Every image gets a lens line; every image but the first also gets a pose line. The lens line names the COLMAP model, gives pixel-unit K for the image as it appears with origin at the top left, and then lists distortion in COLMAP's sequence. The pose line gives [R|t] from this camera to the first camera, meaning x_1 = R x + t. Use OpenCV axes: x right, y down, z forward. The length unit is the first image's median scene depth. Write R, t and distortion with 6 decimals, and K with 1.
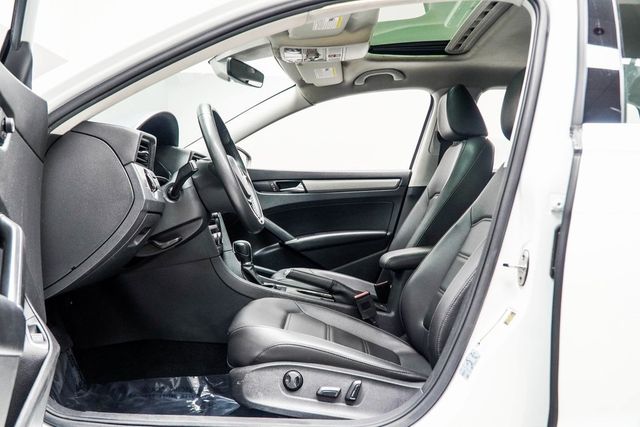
lens RADIAL K [[609.1, 0, 320.0], [0, 609.1, 213.5], [0, 0, 1]] dist [0.000897, -0.001713]
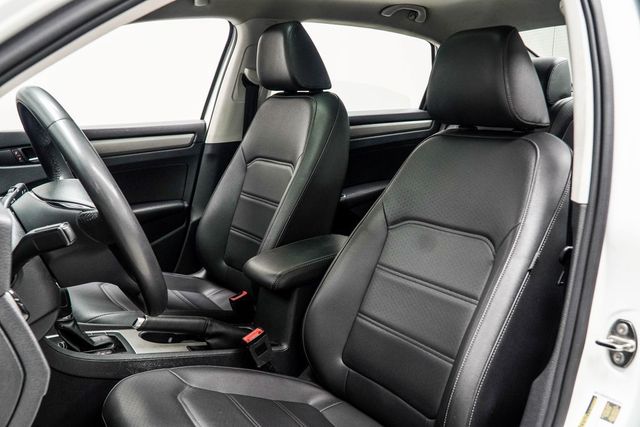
lens RADIAL K [[609.1, 0, 320.0], [0, 609.1, 213.5], [0, 0, 1]] dist [0.000897, -0.001713]
pose [[0.853879, -0.119923, 0.506467, -0.145080], [0.035637, 0.984281, 0.172979, -0.089208], [-0.519250, -0.129654, 0.844730, 0.251495]]
